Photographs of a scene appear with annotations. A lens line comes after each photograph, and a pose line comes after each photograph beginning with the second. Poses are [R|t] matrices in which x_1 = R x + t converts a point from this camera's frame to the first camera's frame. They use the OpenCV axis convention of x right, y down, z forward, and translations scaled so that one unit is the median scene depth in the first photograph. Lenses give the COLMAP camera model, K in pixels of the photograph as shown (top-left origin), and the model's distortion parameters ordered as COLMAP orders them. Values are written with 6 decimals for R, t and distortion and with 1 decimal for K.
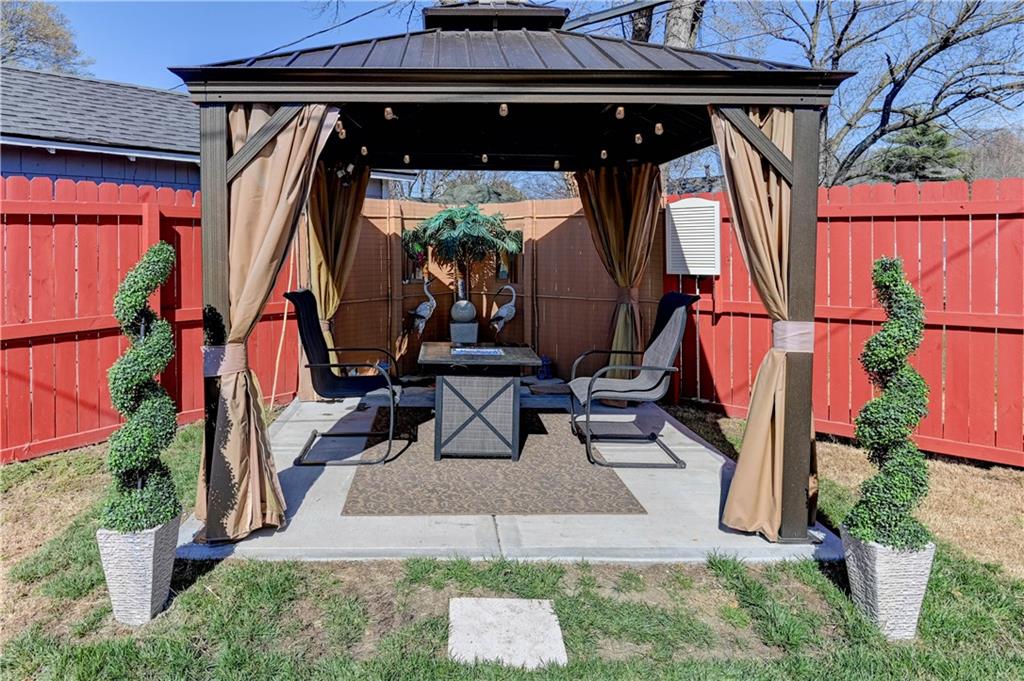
lens RADIAL K [[613.9, 0, 511.7], [0, 613.9, 252.6], [0, 0, 1]] dist [-0.006864, -0.002236]
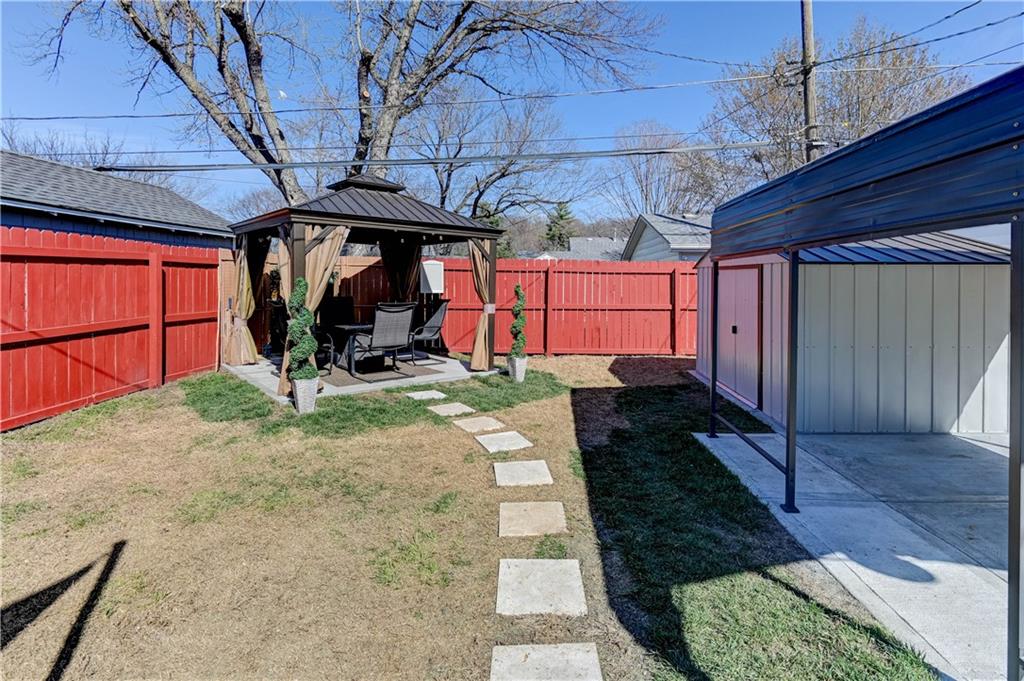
lens RADIAL K [[473.1, 0, 510.3], [0, 473.1, 279.1], [0, 0, 1]] dist [0.000282, -0.000047]
pose [[0.792979, 0.010556, 0.609157, -0.571552], [-0.002127, 0.999892, -0.014558, 0.009201], [-0.609245, 0.010248, 0.792916, -0.615615]]
